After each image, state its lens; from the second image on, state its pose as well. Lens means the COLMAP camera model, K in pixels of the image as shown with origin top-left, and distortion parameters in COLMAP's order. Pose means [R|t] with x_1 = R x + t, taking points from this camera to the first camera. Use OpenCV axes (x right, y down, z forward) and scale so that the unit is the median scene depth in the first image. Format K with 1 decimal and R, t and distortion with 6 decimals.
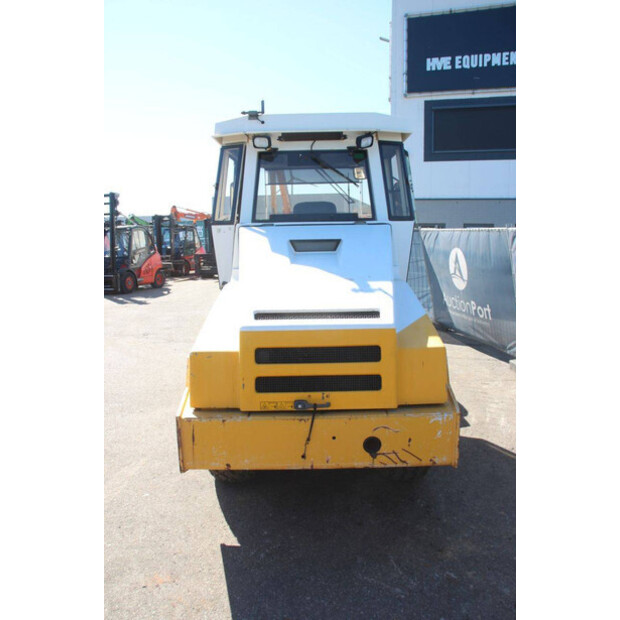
lens RADIAL K [[512.7, 0, 309.5], [0, 512.7, 313.0], [0, 0, 1]] dist [-0.147195, 0.076565]
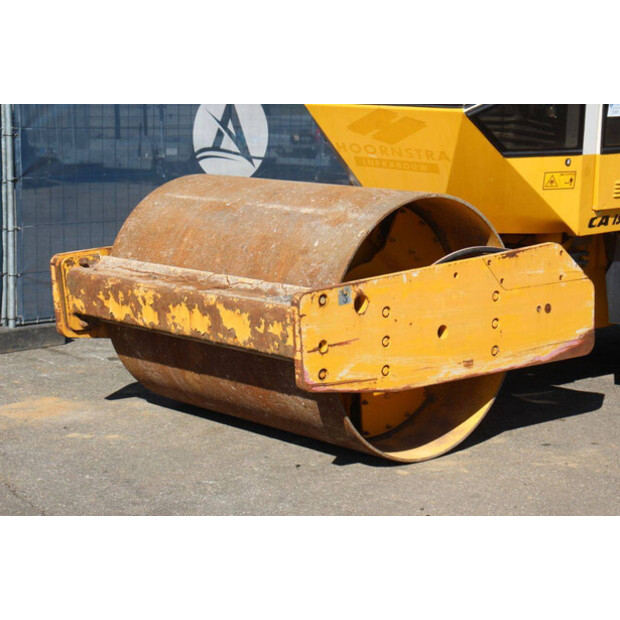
lens RADIAL K [[1440.4, 0, 321.5], [0, 1440.4, 305.0], [0, 0, 1]] dist [0.471504, 0.000000]
pose [[-0.693774, -0.115069, 0.710941, -1.960617], [0.104853, 0.960497, 0.257782, -0.759807], [-0.712519, 0.253387, -0.654302, 5.226796]]
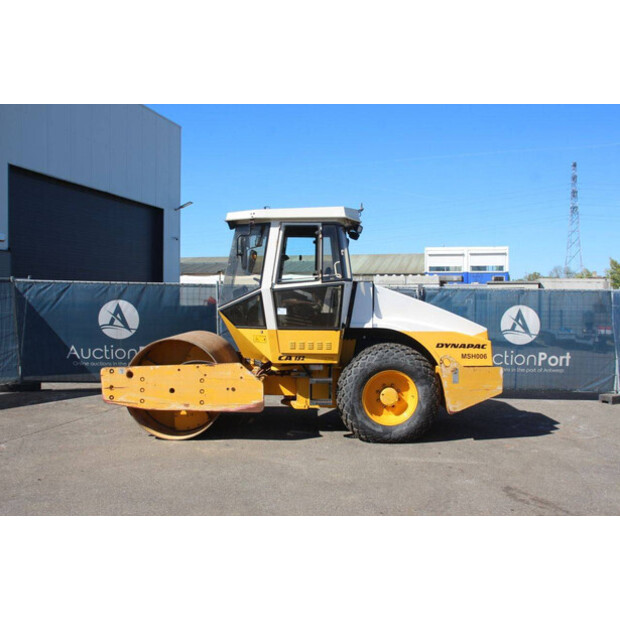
lens RADIAL K [[611.5, 0, 314.7], [0, 611.5, 312.6], [0, 0, 1]] dist [-0.072195, 0.000000]
pose [[-0.029425, -0.024263, 0.999272, -3.357717], [0.136450, 0.990249, 0.028062, -0.303860], [-0.990210, 0.137177, -0.025828, 2.285213]]
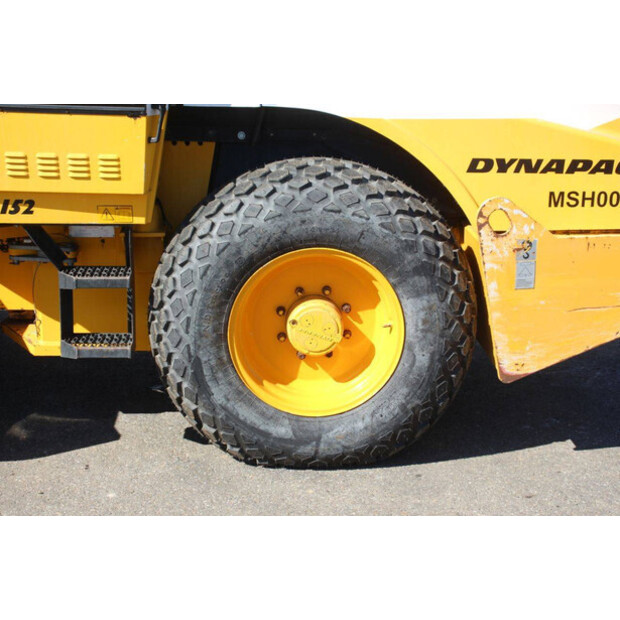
lens RADIAL K [[1089.3, 0, 316.1], [0, 1089.3, 307.8], [0, 0, 1]] dist [0.219616, 0.000000]
pose [[-0.074460, -0.250182, 0.965331, -1.809379], [0.130936, 0.957185, 0.258171, -0.220454], [-0.988591, 0.145620, -0.038514, 1.908396]]
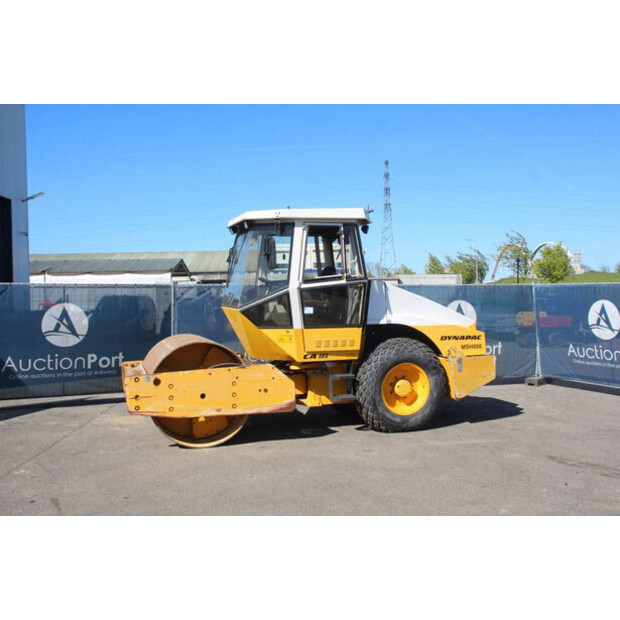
lens RADIAL K [[645.6, 0, 316.9], [0, 645.6, 309.7], [0, 0, 1]] dist [-0.065073, 0.000000]
pose [[-0.335092, -0.016095, 0.942048, -3.392722], [0.147559, 0.986619, 0.069344, -0.489258], [-0.930559, 0.162244, -0.328233, 3.531769]]
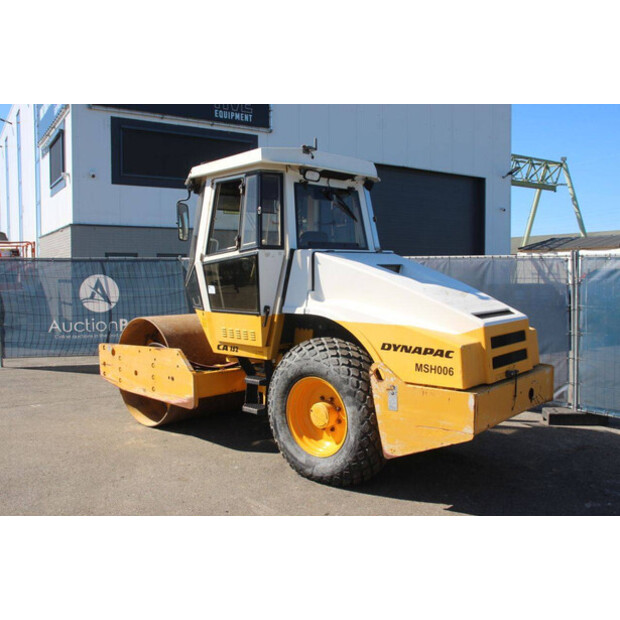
lens RADIAL K [[601.6, 0, 310.2], [0, 601.6, 314.1], [0, 0, 1]] dist [-0.062478, 0.000000]
pose [[0.664222, -0.049077, 0.745923, -1.671292], [0.106884, 0.993825, -0.029789, -0.001305], [-0.739855, 0.099514, 0.665366, 0.255564]]
